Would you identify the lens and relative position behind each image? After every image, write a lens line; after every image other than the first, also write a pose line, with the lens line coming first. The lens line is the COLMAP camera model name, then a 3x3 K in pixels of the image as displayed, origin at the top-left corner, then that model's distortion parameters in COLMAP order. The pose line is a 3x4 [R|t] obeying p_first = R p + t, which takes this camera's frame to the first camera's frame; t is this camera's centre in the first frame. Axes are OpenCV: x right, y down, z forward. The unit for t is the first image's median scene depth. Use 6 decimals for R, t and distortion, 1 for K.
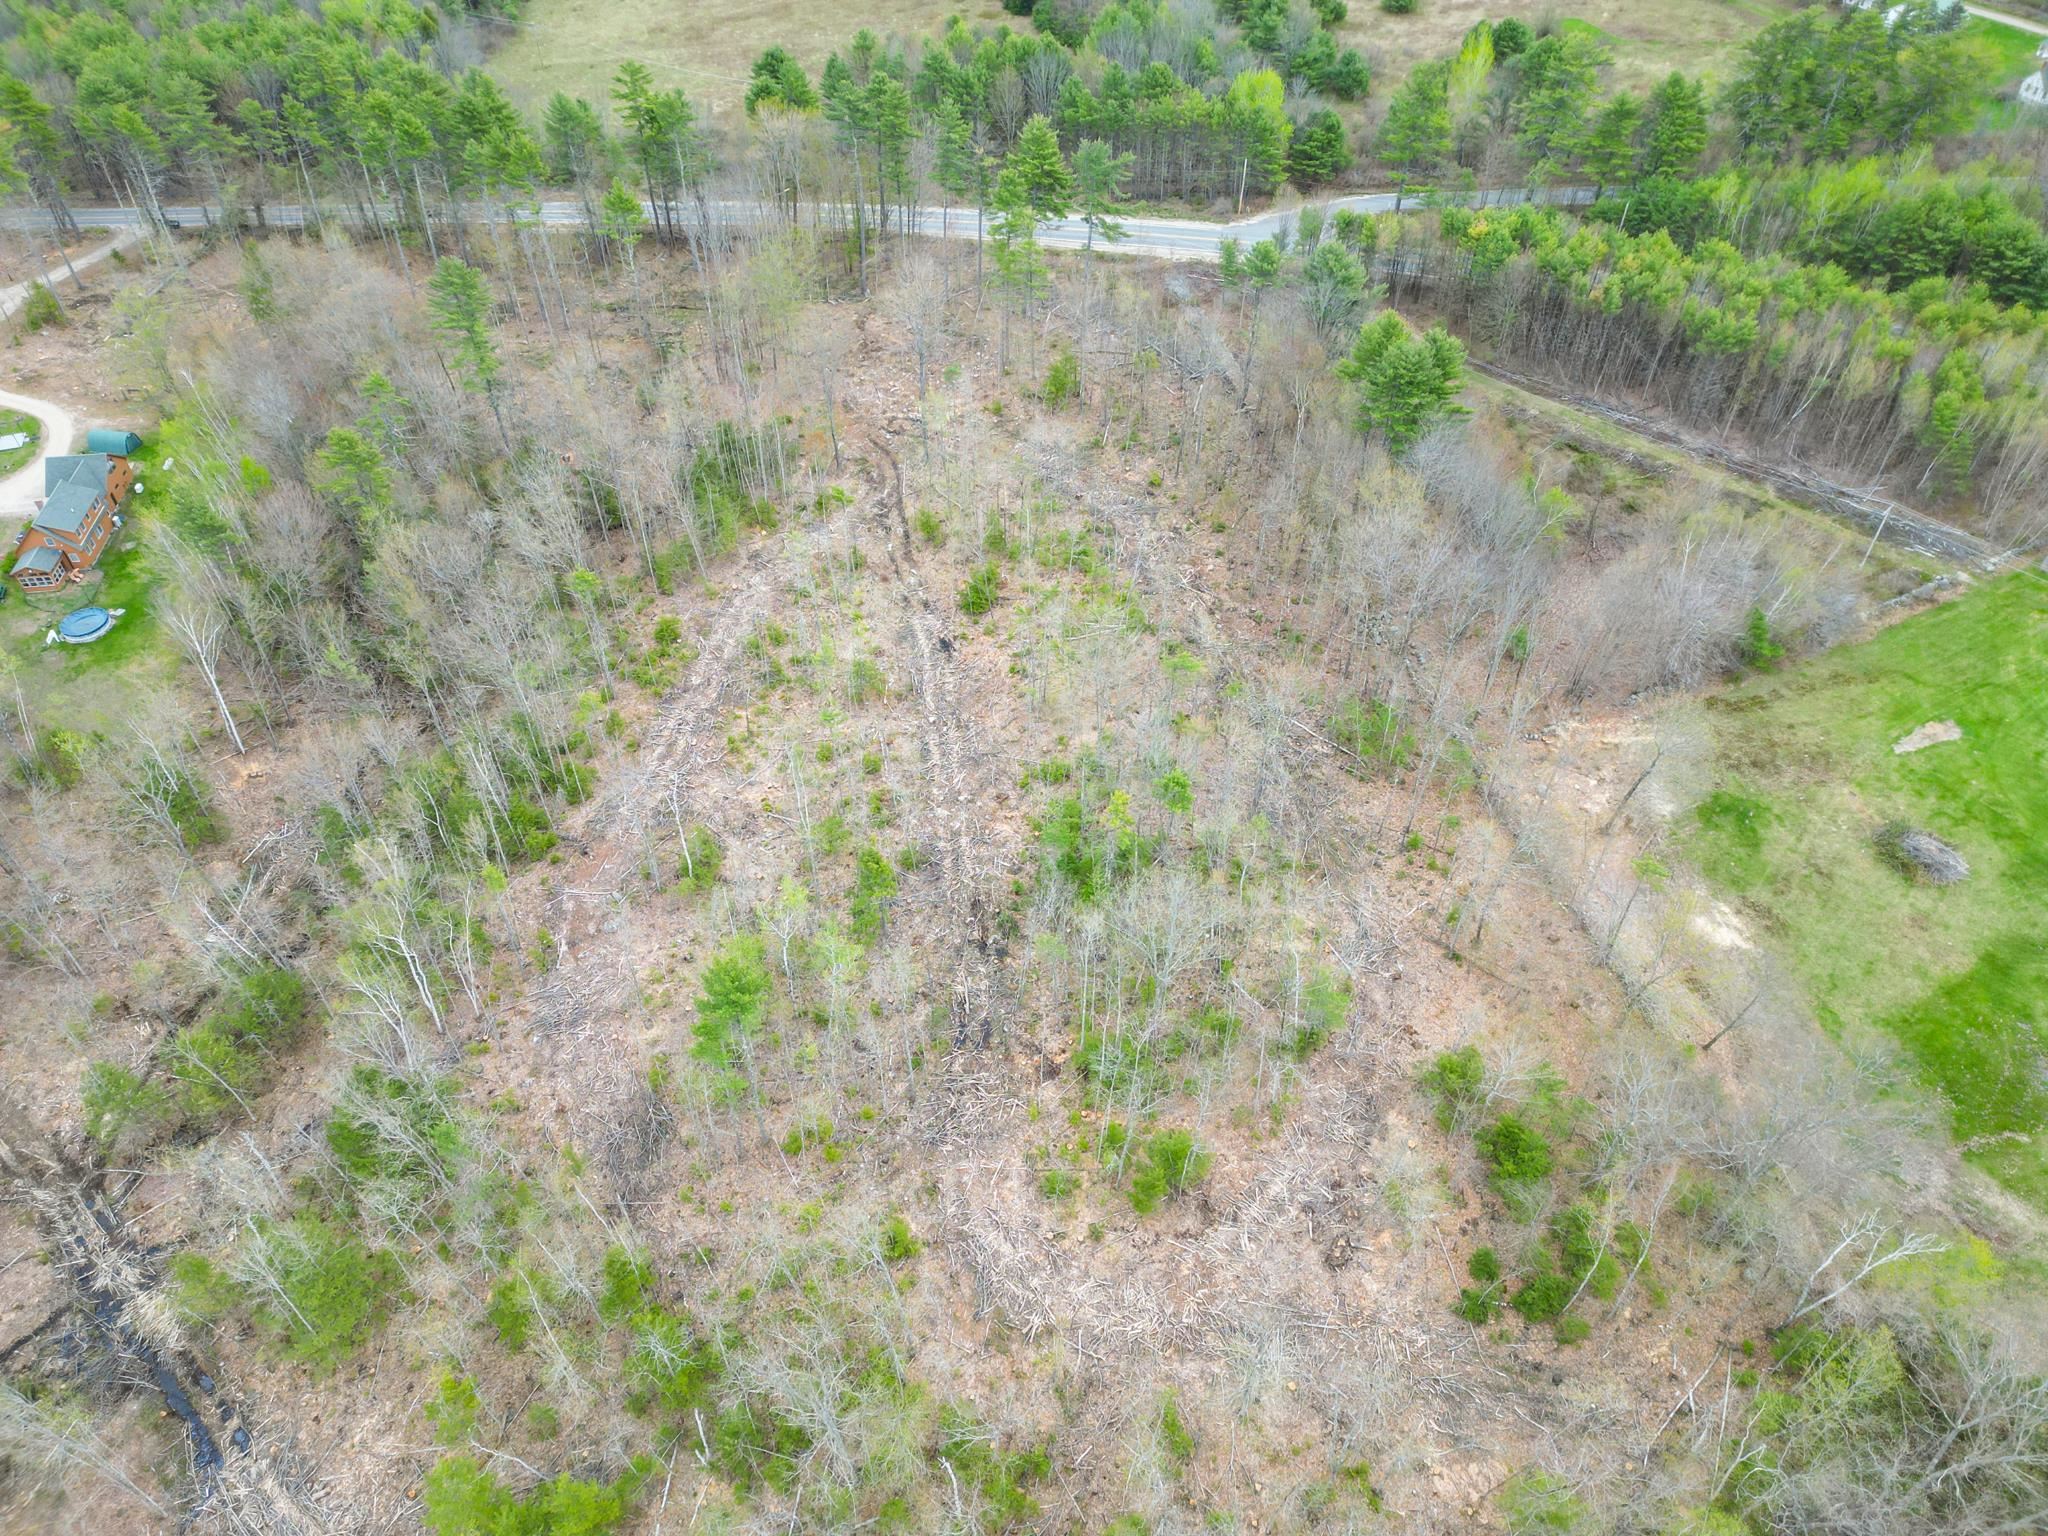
lens RADIAL K [[1429.7, 0, 1030.6], [0, 1429.7, 769.2], [0, 0, 1]] dist [0.052151, -0.039568]
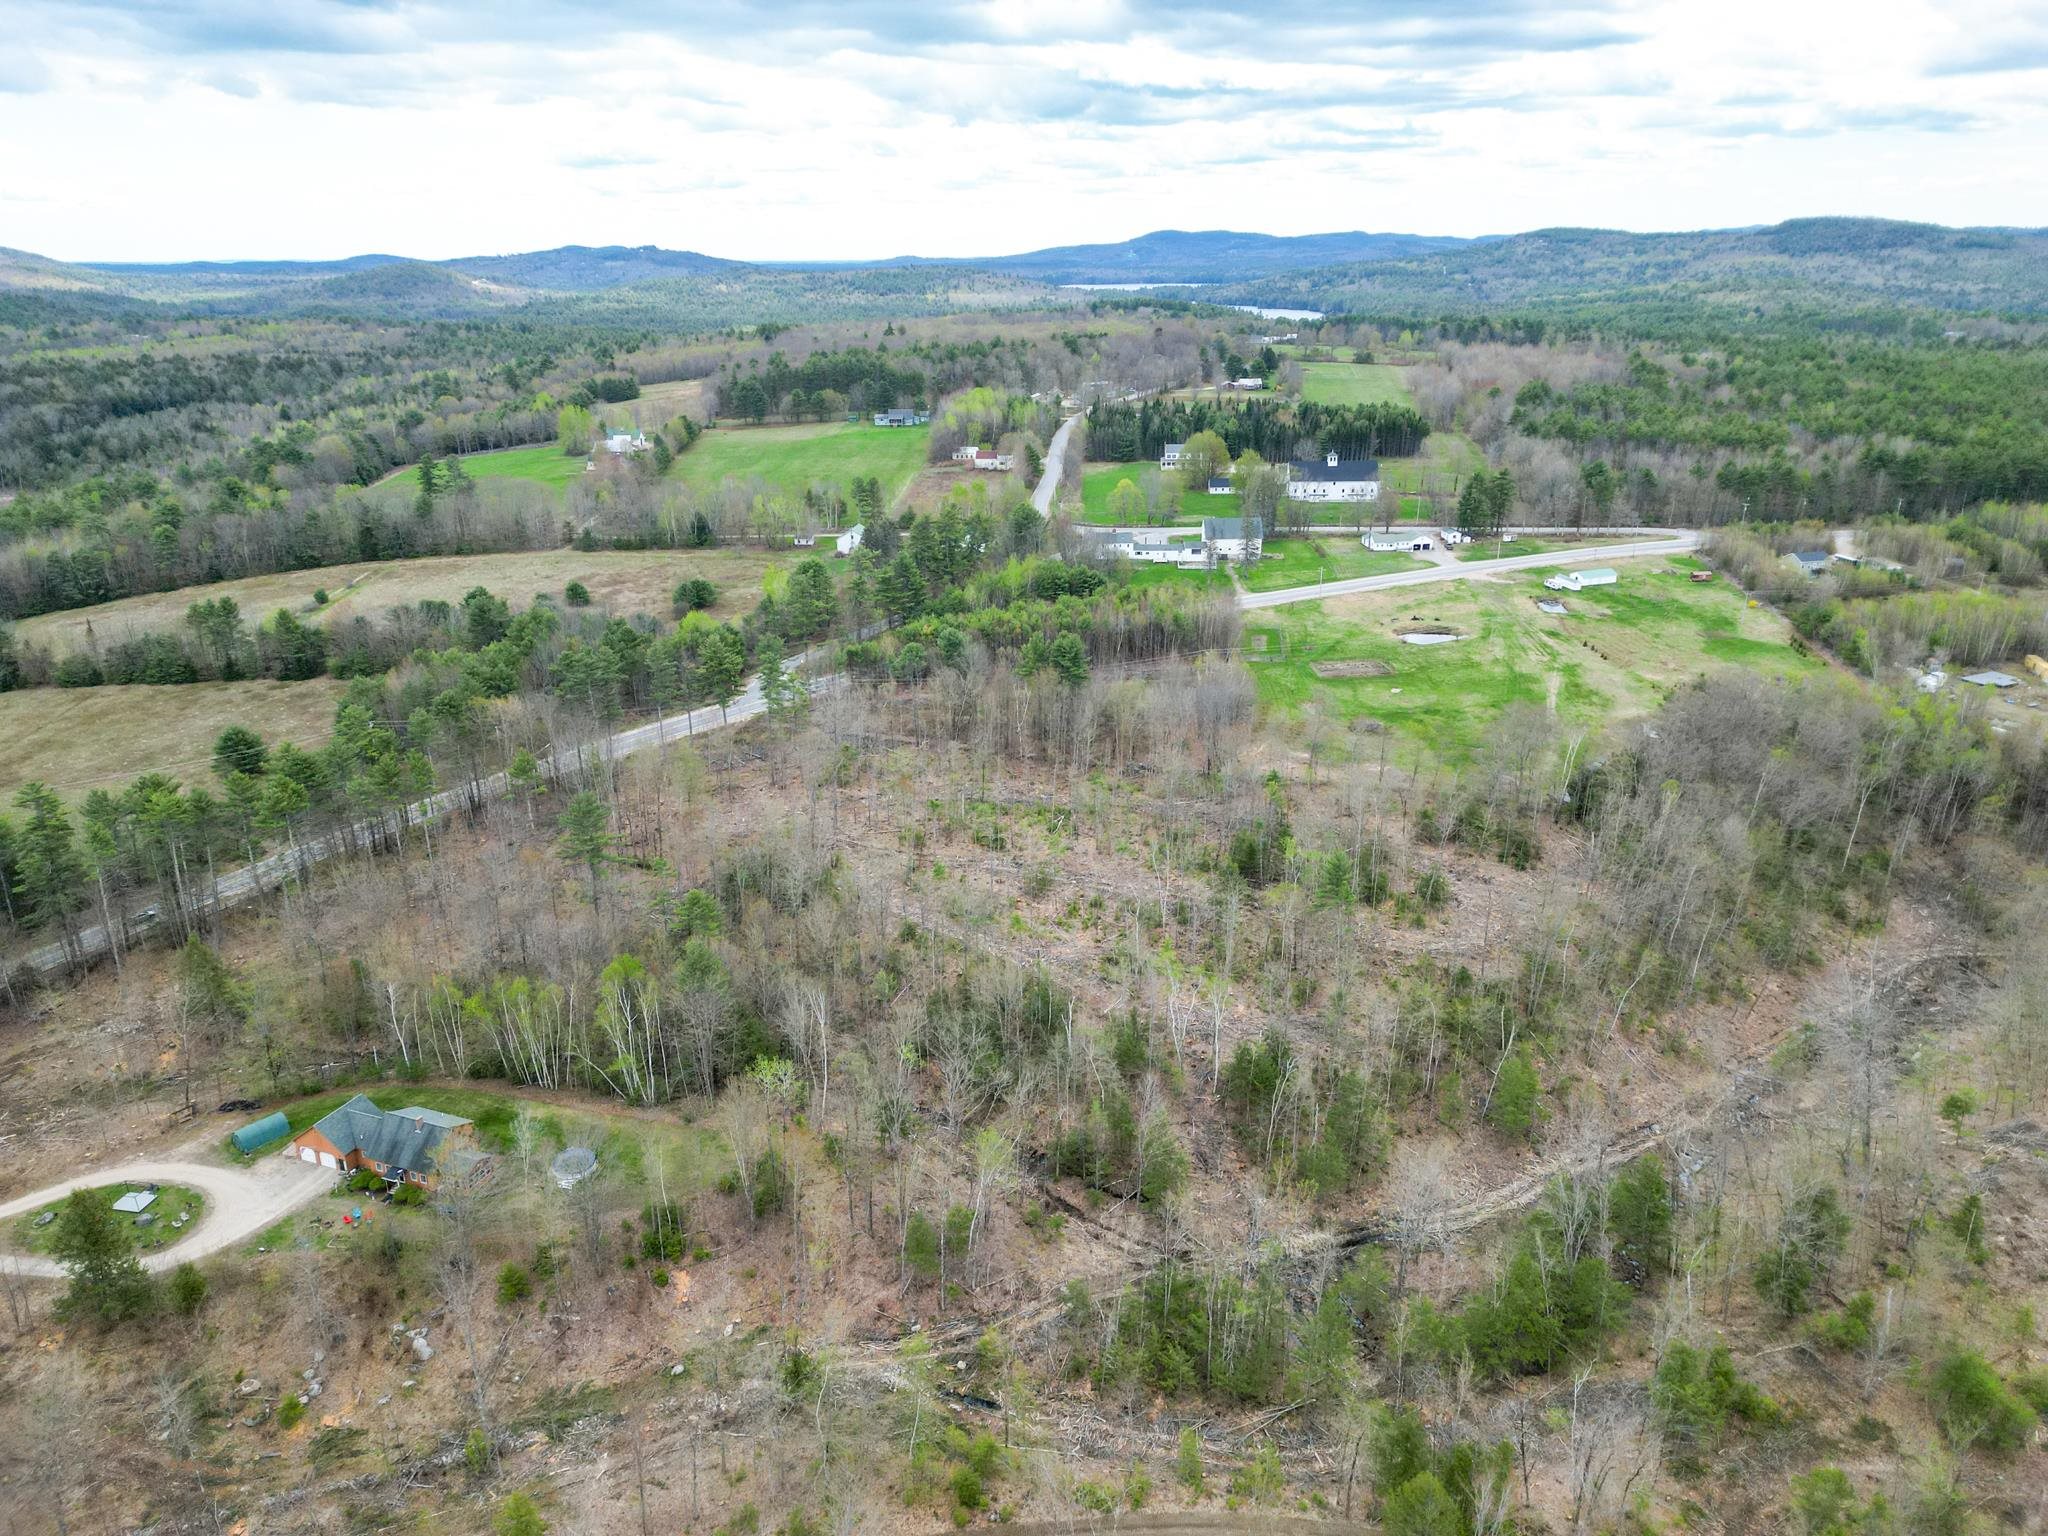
lens RADIAL K [[1429.7, 0, 1007.3], [0, 1429.7, 761.2], [0, 0, 1]] dist [0.052151, -0.039568]
pose [[0.482882, -0.289926, 0.826298, -1.359547], [0.613476, 0.785345, -0.082954, -0.054065], [-0.624878, 0.546971, 0.557091, 0.076513]]
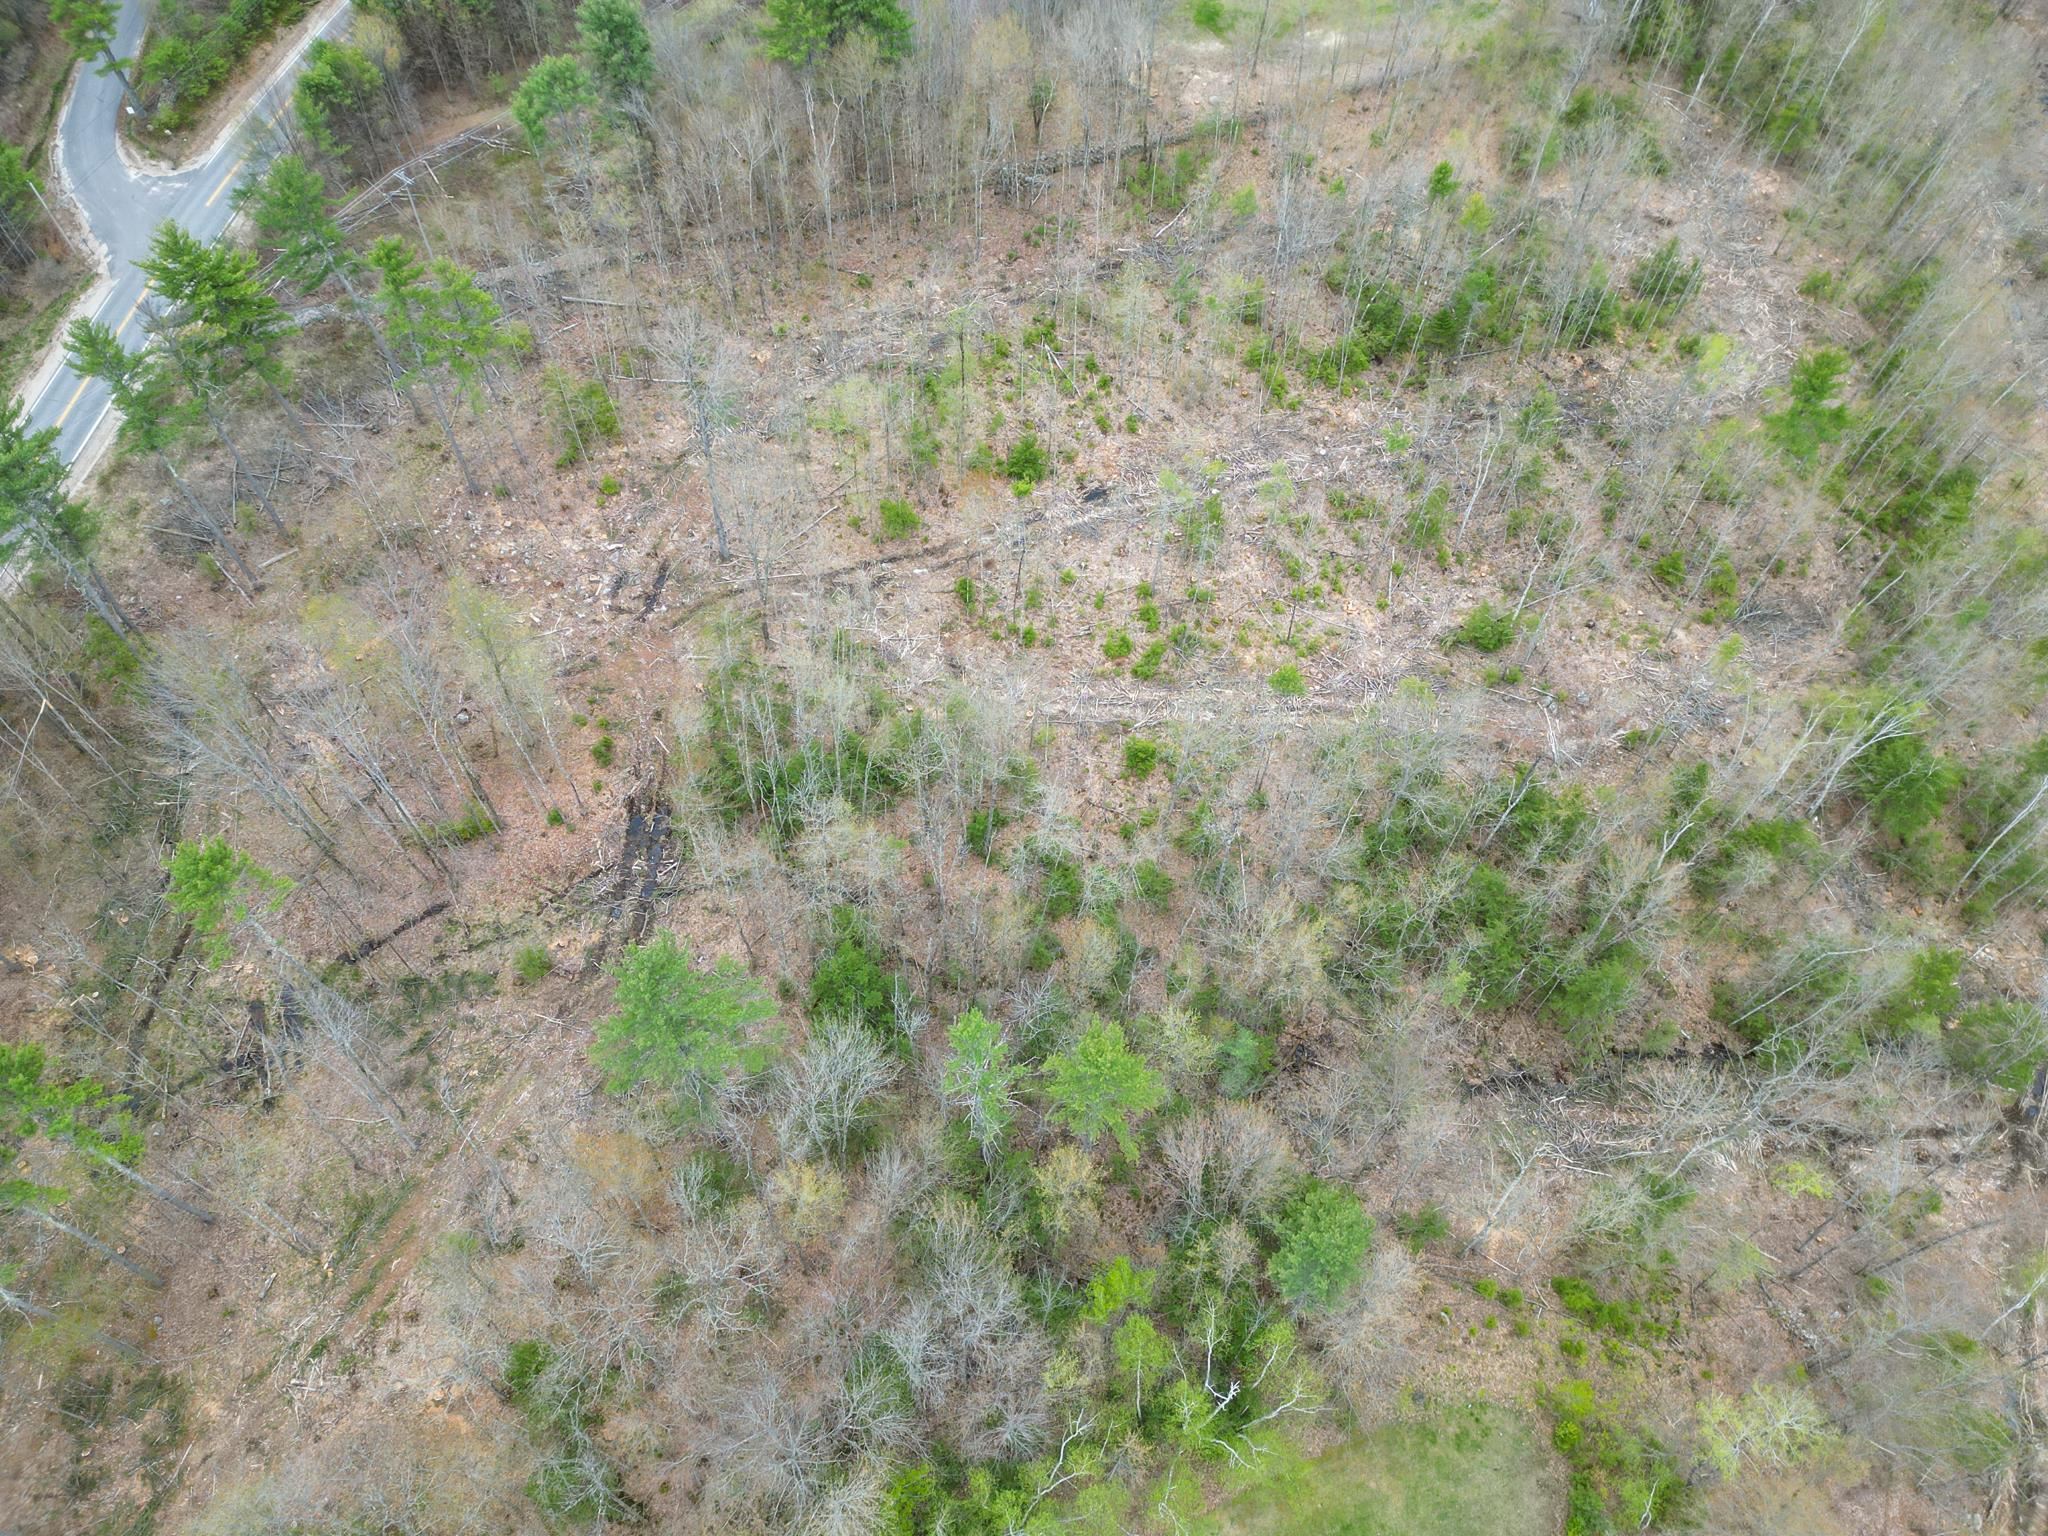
lens RADIAL K [[1429.7, 0, 1024.3], [0, 1429.7, 770.3], [0, 0, 1]] dist [0.052151, -0.039568]
pose [[-0.159667, -0.821989, 0.546663, -0.682576], [0.690956, 0.302448, 0.656586, -0.653384], [-0.705044, 0.482555, 0.519667, 0.675977]]
